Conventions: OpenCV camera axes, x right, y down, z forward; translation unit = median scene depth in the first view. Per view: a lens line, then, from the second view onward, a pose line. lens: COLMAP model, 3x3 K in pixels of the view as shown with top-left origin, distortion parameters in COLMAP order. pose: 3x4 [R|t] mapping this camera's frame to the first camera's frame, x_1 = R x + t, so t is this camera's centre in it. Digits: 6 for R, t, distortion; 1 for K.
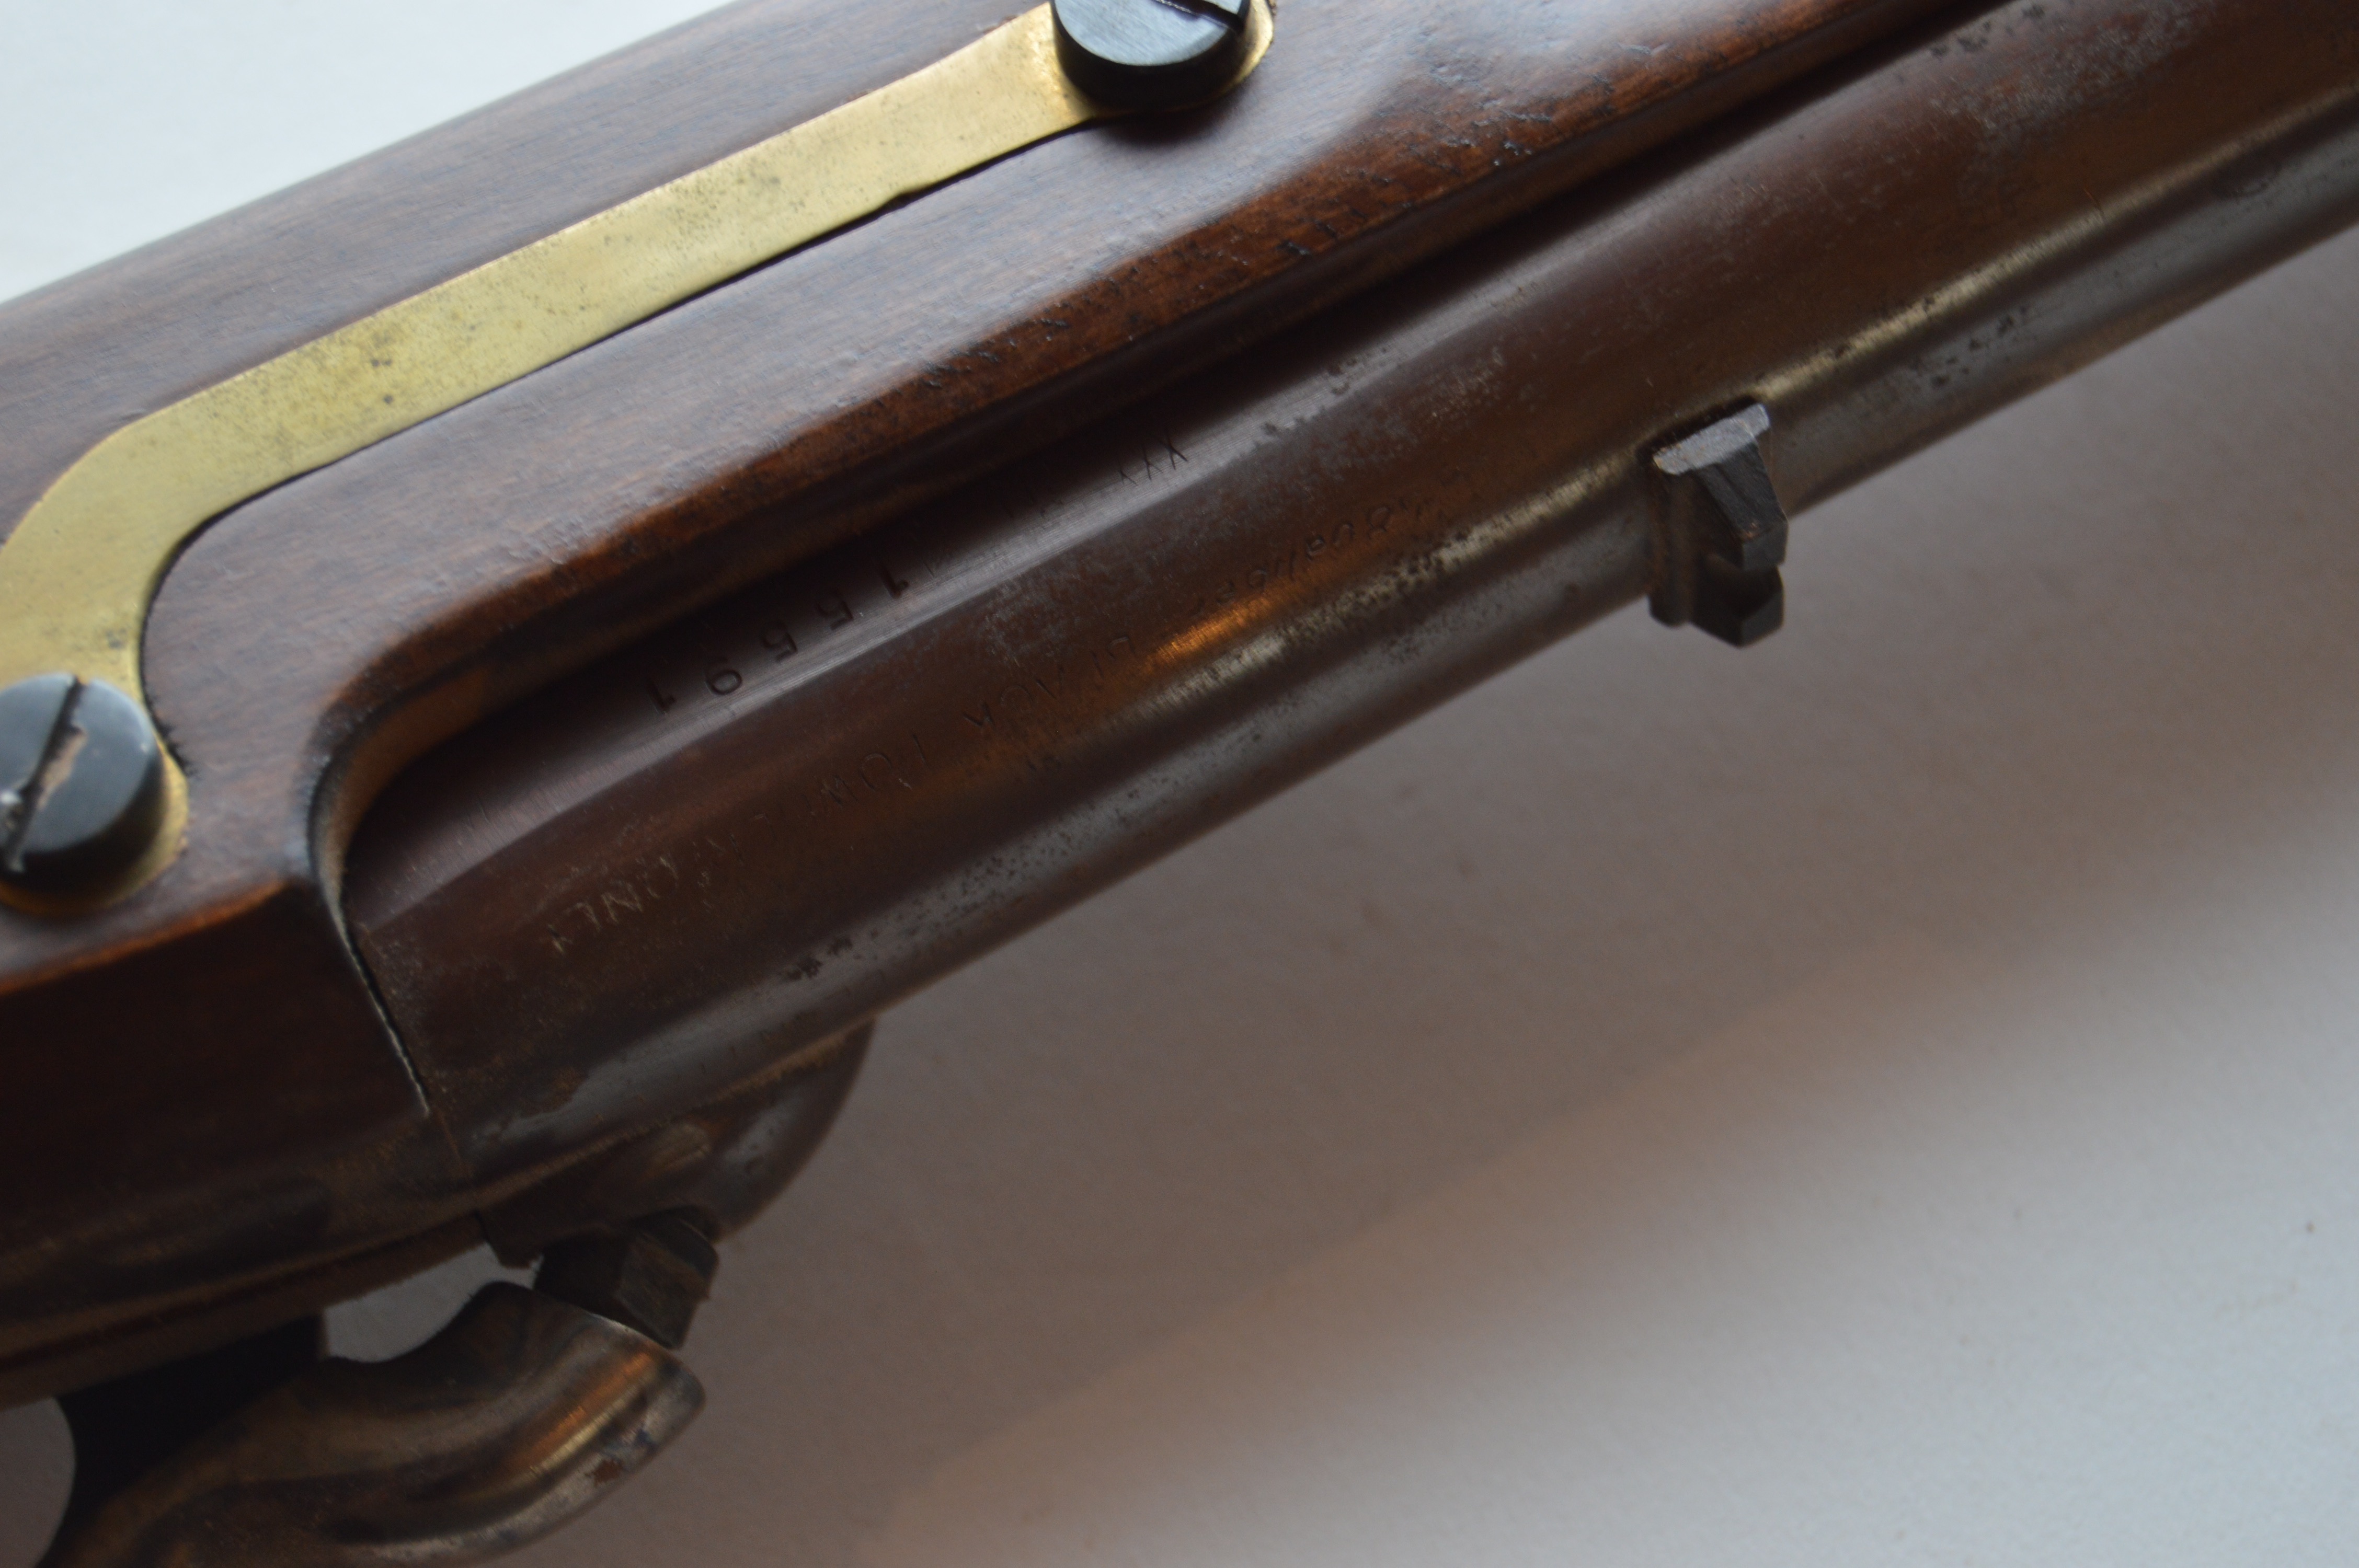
lens RADIAL K [[5065.8, 0, 1172.8], [0, 5065.8, 779.9], [0, 0, 1]] dist [-0.064341, 0.000000]
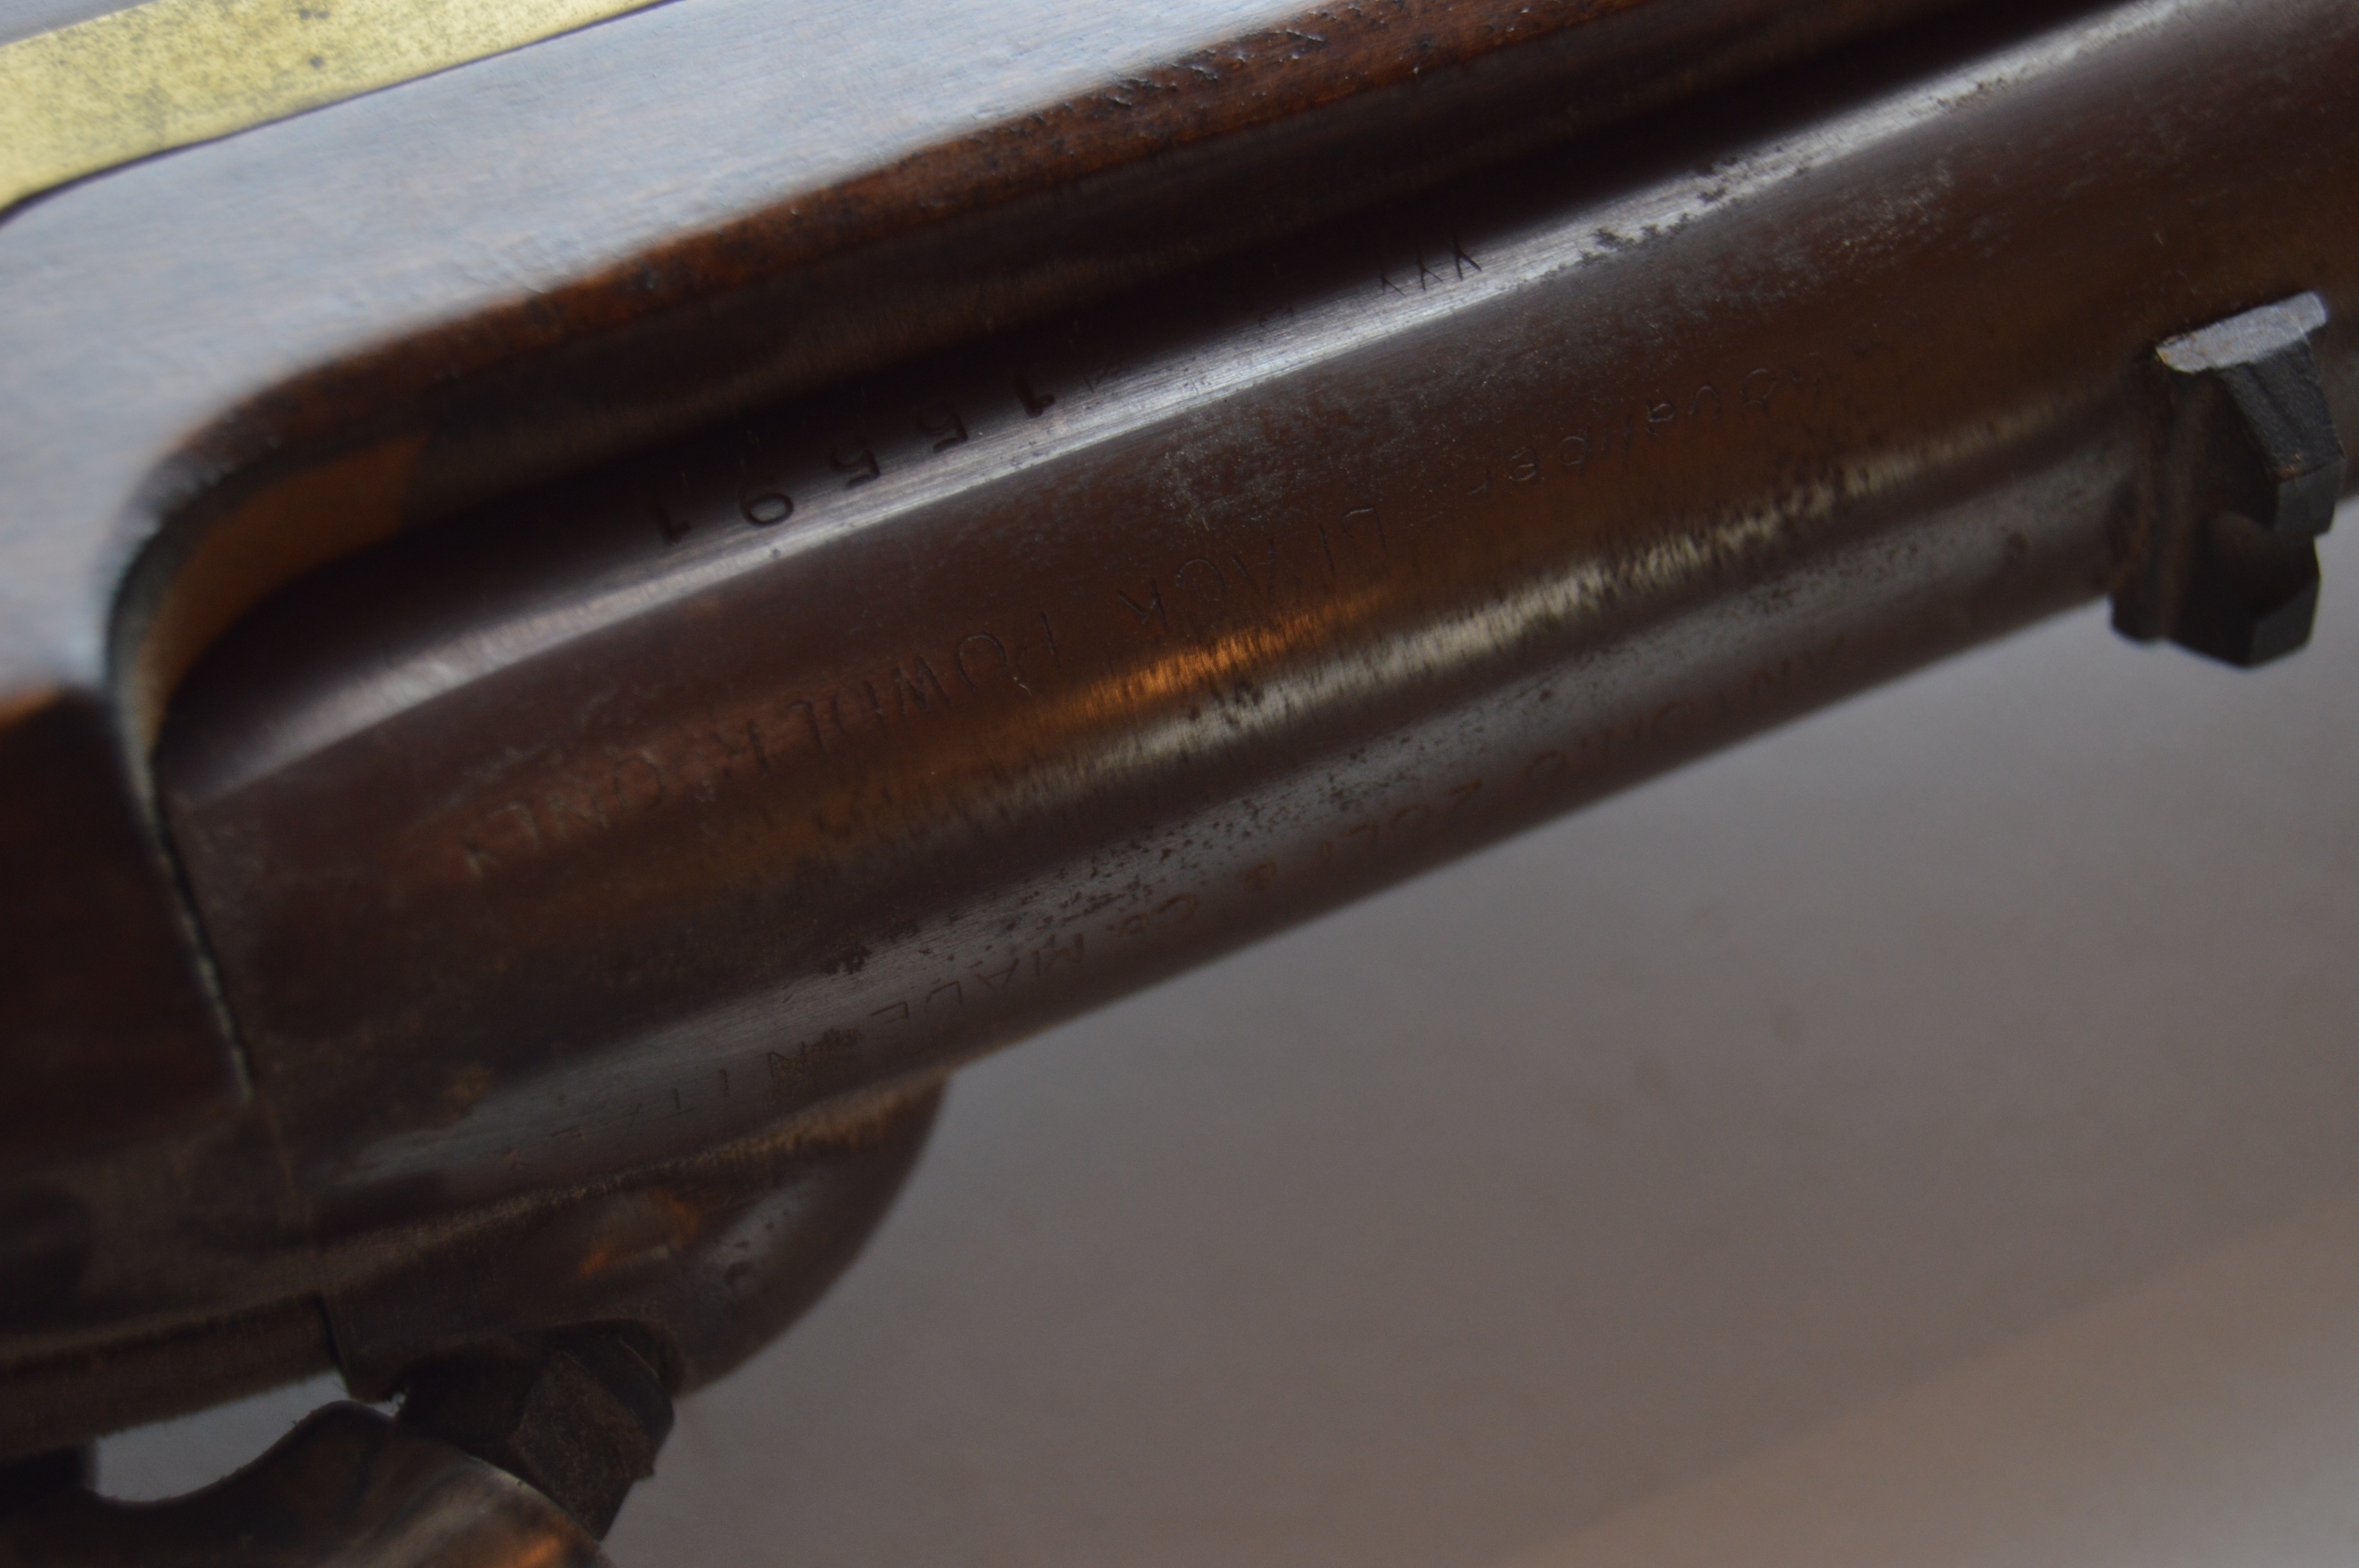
lens RADIAL K [[5065.8, 0, 1190.3], [0, 5065.8, 795.0], [0, 0, 1]] dist [-0.064341, 0.000000]
pose [[0.995904, 0.087739, -0.021828, -0.015048], [-0.089863, 0.987164, -0.132029, 0.100339], [0.009964, 0.133450, 0.991005, 0.342268]]
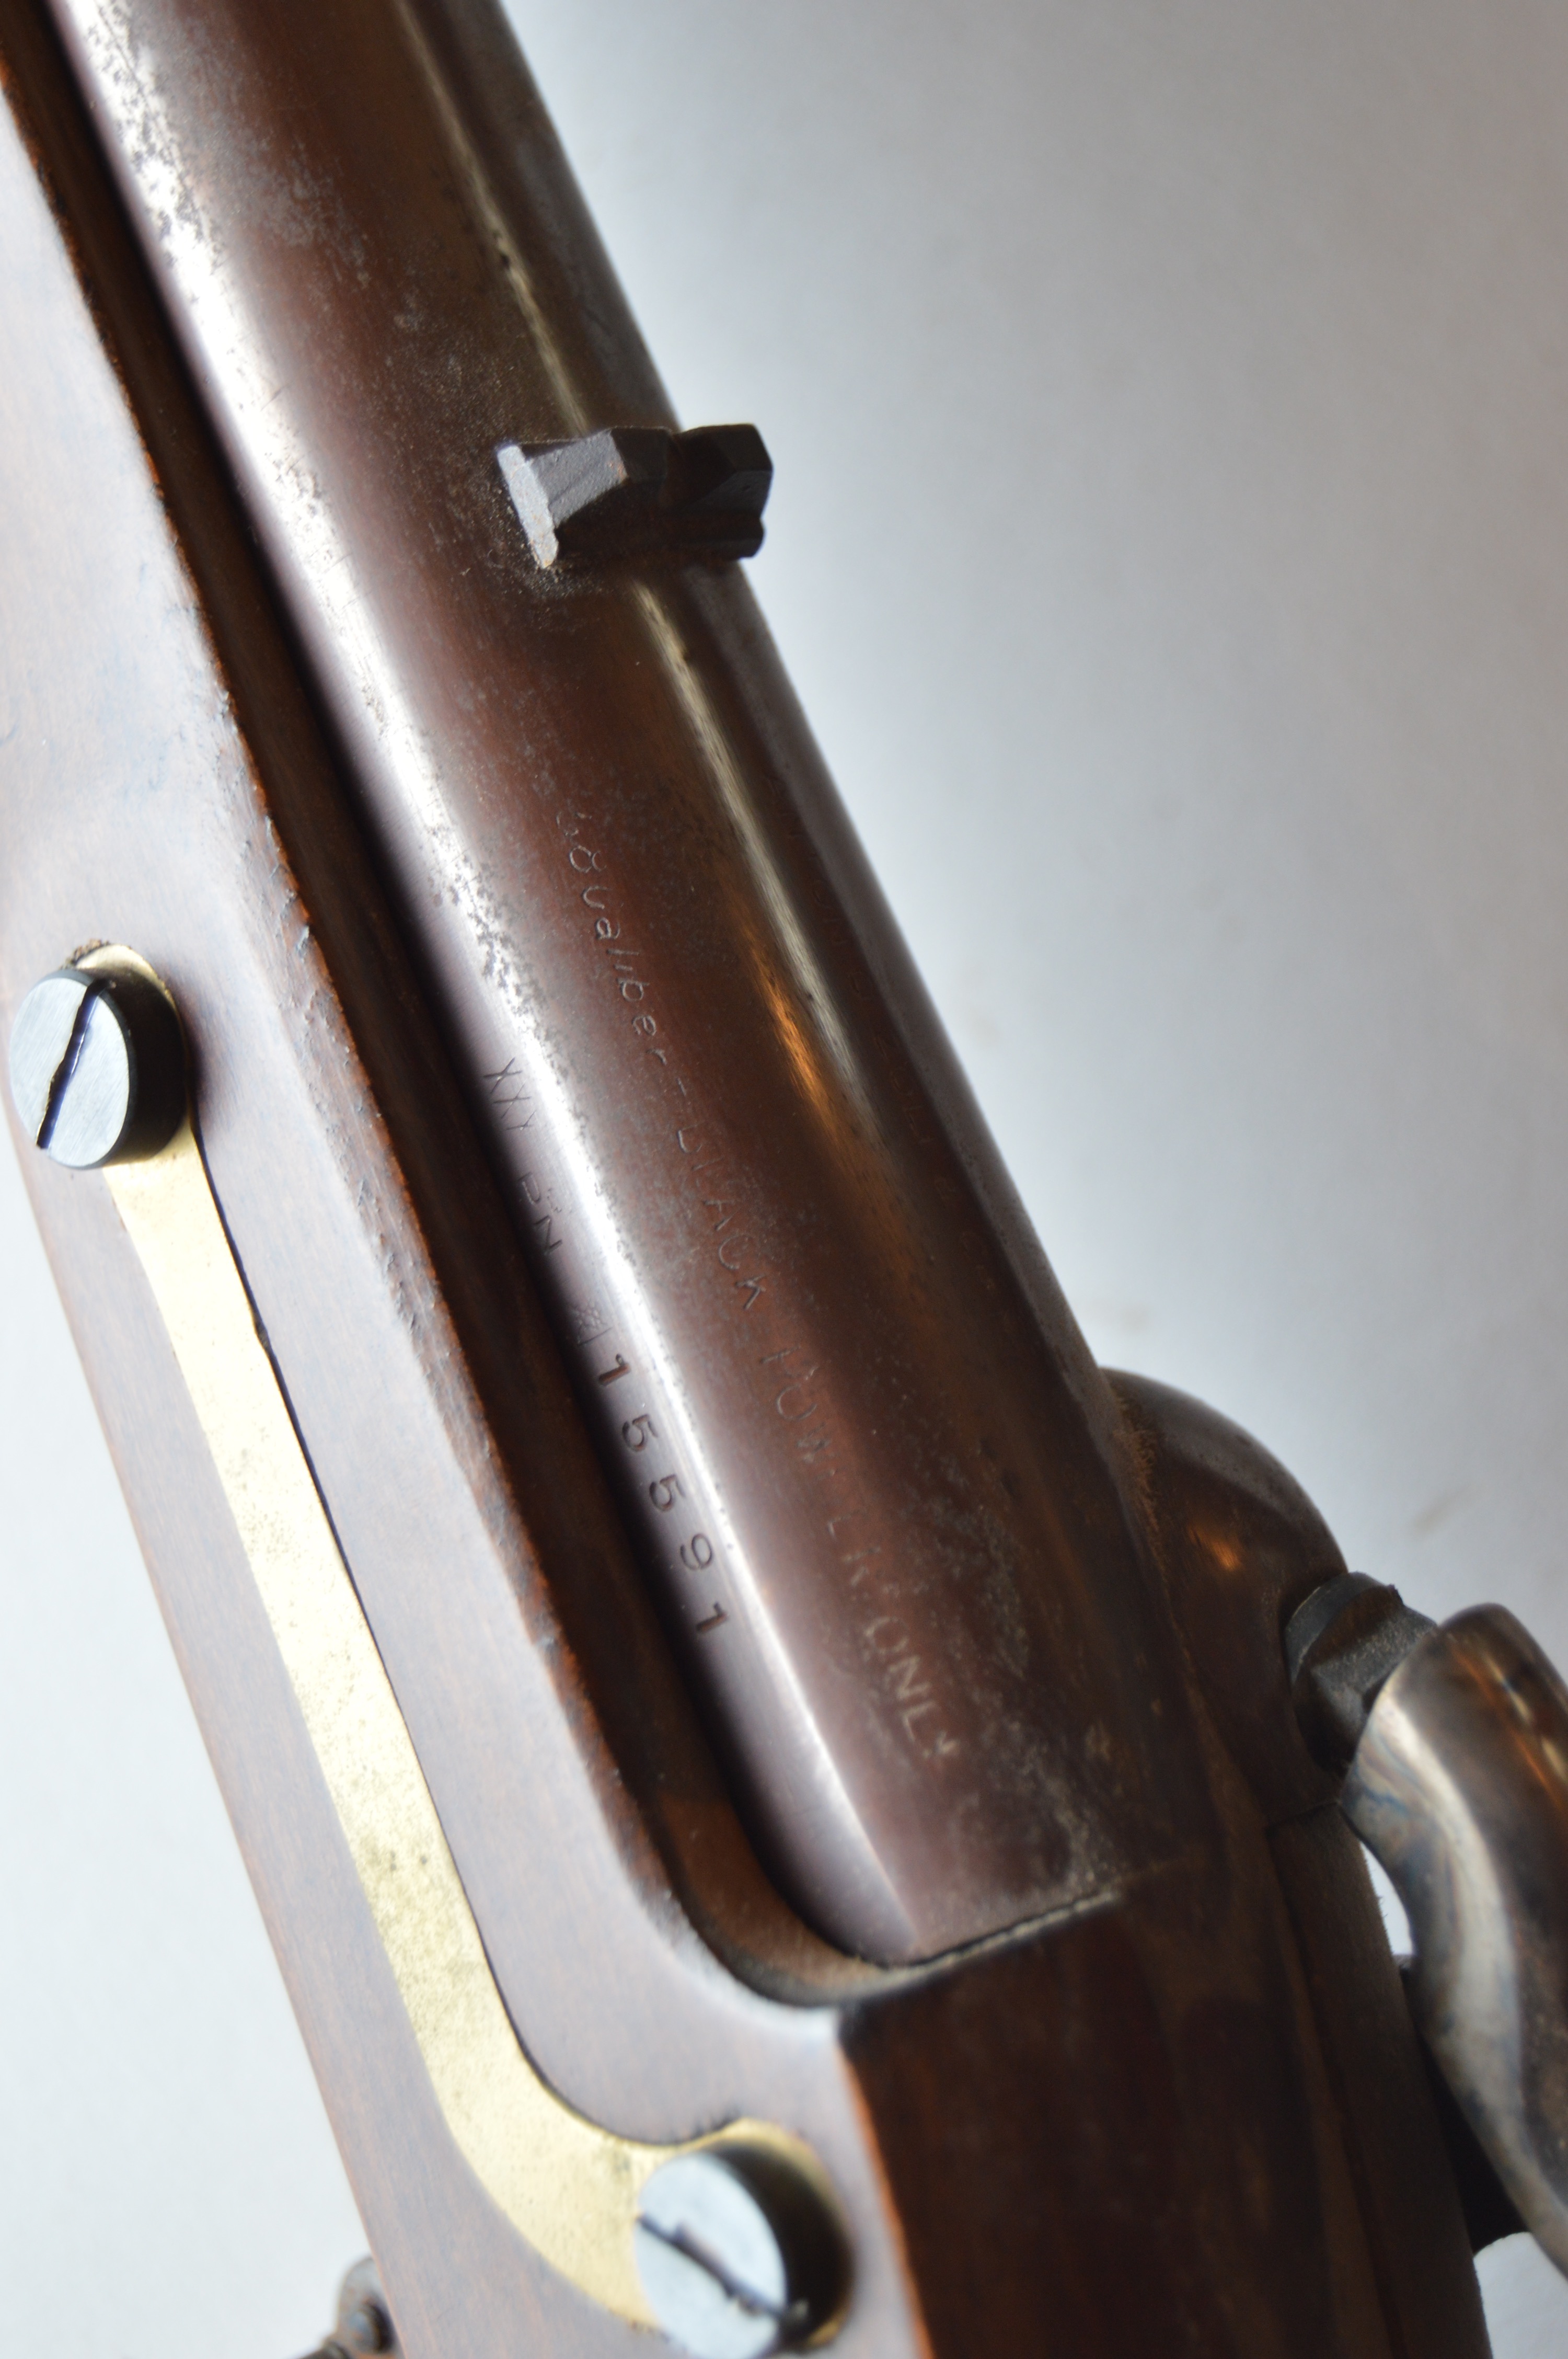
lens RADIAL K [[4499.0, 0, 779.4], [0, 4499.0, 1179.5], [0, 0, 1]] dist [-0.061589, 0.000000]
pose [[0.024906, -0.992146, -0.122582, 0.088011], [0.971269, 0.053046, -0.231996, 0.190619], [0.236677, -0.113282, 0.964962, 0.176742]]
